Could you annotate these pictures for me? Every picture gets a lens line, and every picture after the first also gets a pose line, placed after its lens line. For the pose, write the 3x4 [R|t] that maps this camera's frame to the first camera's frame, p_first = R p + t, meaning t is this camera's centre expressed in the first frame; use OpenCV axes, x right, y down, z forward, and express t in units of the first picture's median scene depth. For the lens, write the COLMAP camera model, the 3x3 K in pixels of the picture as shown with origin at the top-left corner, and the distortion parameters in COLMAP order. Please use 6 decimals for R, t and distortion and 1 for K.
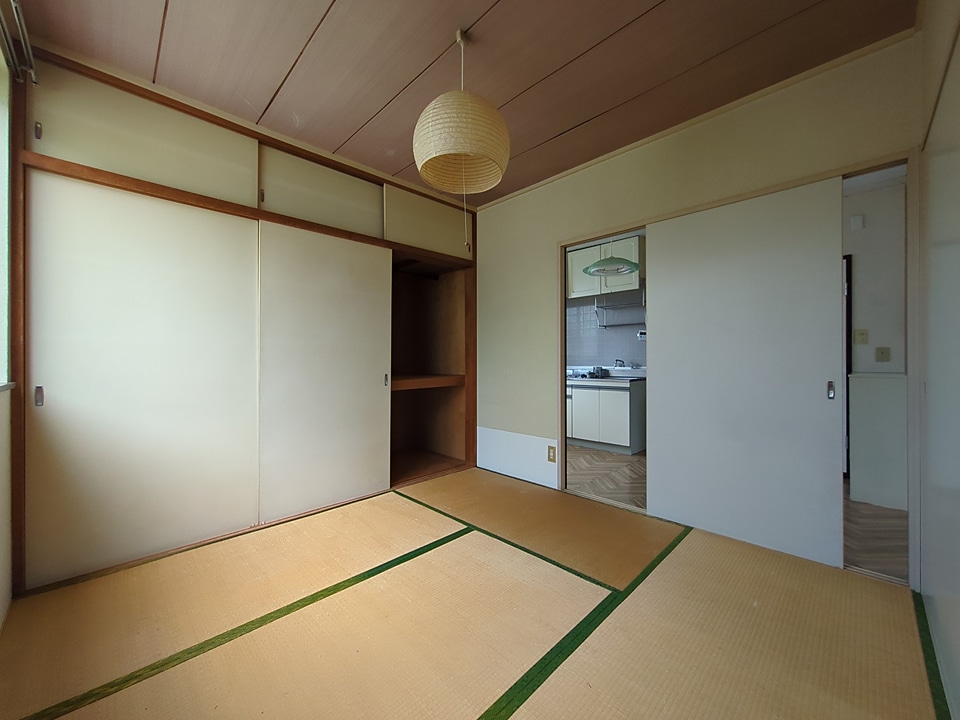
lens RADIAL K [[379.1, 0, 479.2], [0, 379.1, 358.9], [0, 0, 1]] dist [0.000017, -0.000180]
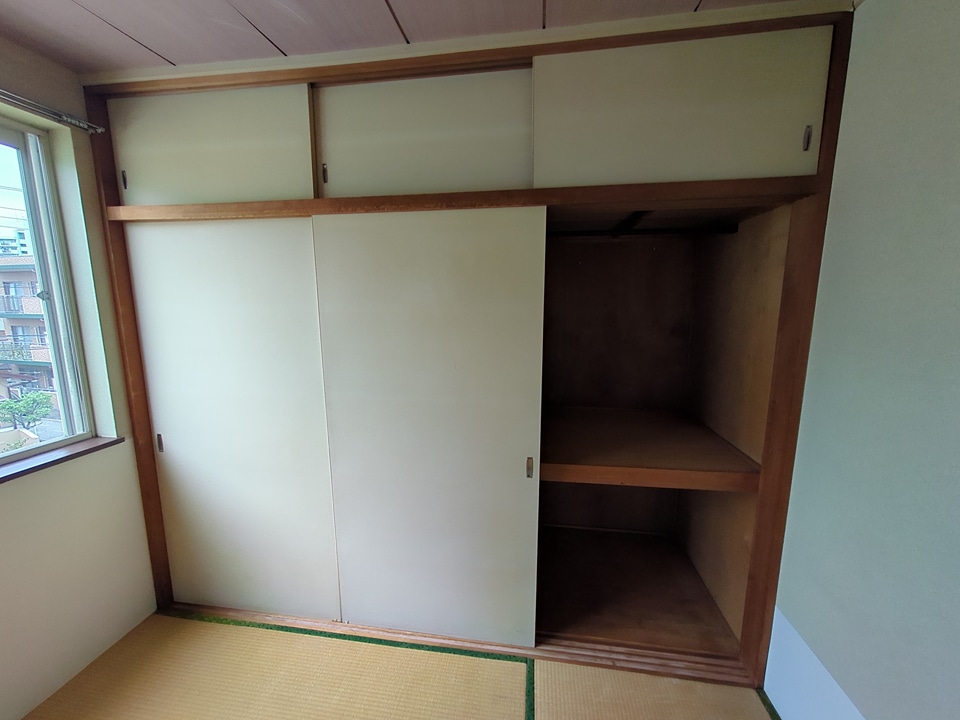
lens RADIAL K [[379.1, 0, 479.2], [0, 379.1, 358.9], [0, 0, 1]] dist [0.000017, -0.000180]
pose [[0.598685, 0.124539, -0.791244, 0.110749], [-0.000970, 0.987951, 0.154766, -0.172476], [0.800984, -0.091889, 0.591592, 0.632035]]
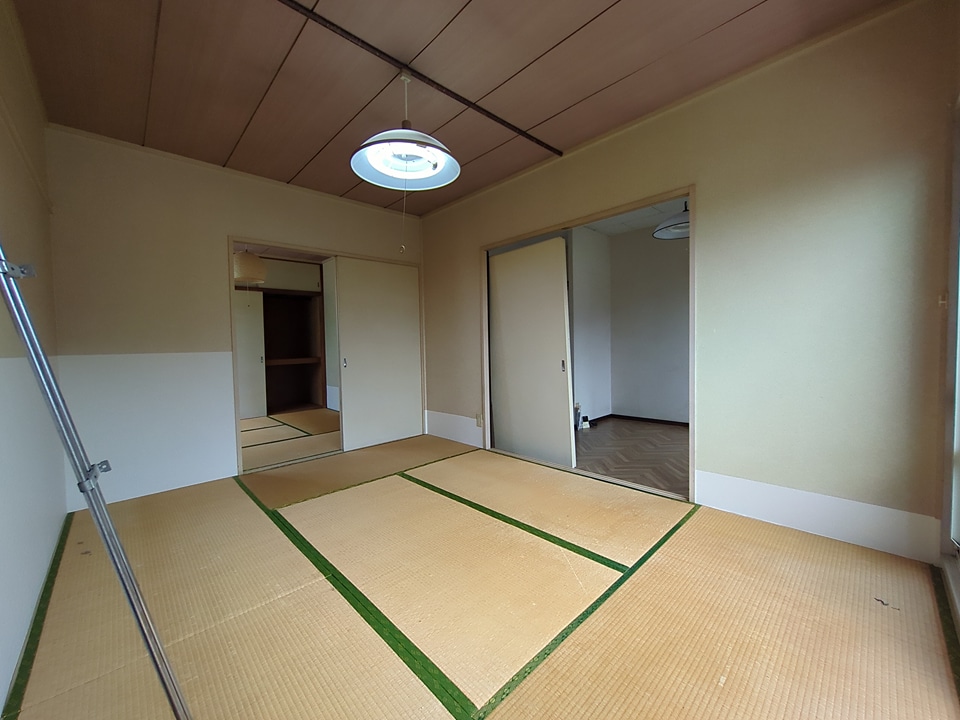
lens RADIAL K [[379.1, 0, 479.2], [0, 379.1, 358.9], [0, 0, 1]] dist [0.000017, -0.000180]
pose [[0.999592, -0.020799, -0.019574, 0.884548], [0.021504, 0.999102, 0.036512, 0.004057], [0.018797, -0.036918, 0.999142, -0.899326]]
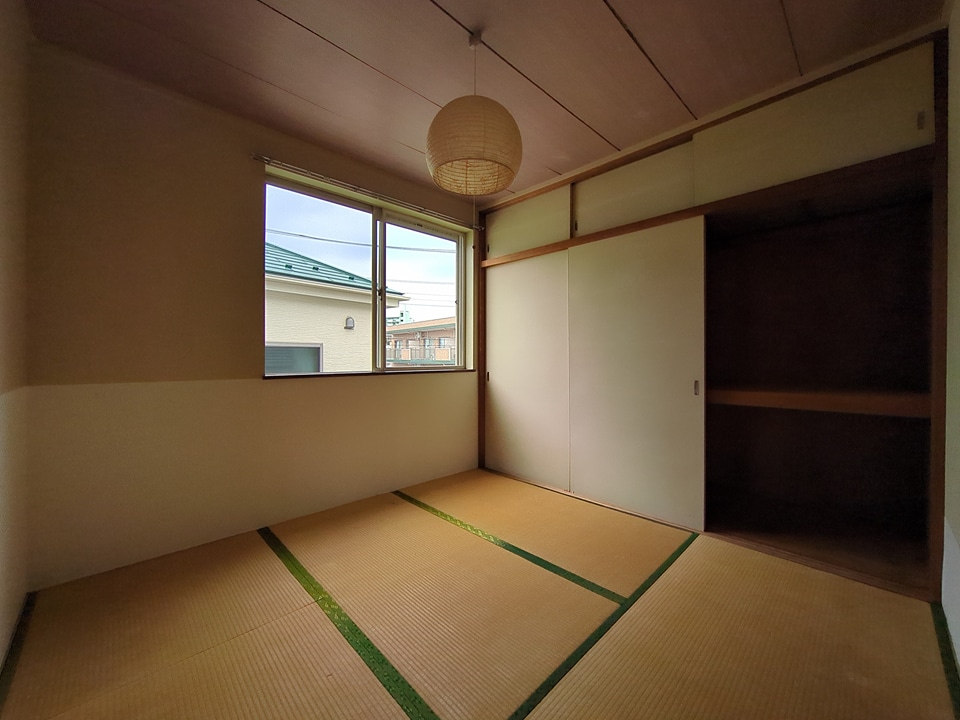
lens RADIAL K [[379.1, 0, 479.2], [0, 379.1, 358.9], [0, 0, 1]] dist [0.000017, -0.000180]
pose [[-0.015102, 0.008032, -0.999854, 0.521458], [-0.000772, 0.999967, 0.008045, -0.008920], [0.999886, 0.000893, -0.015095, 0.558899]]
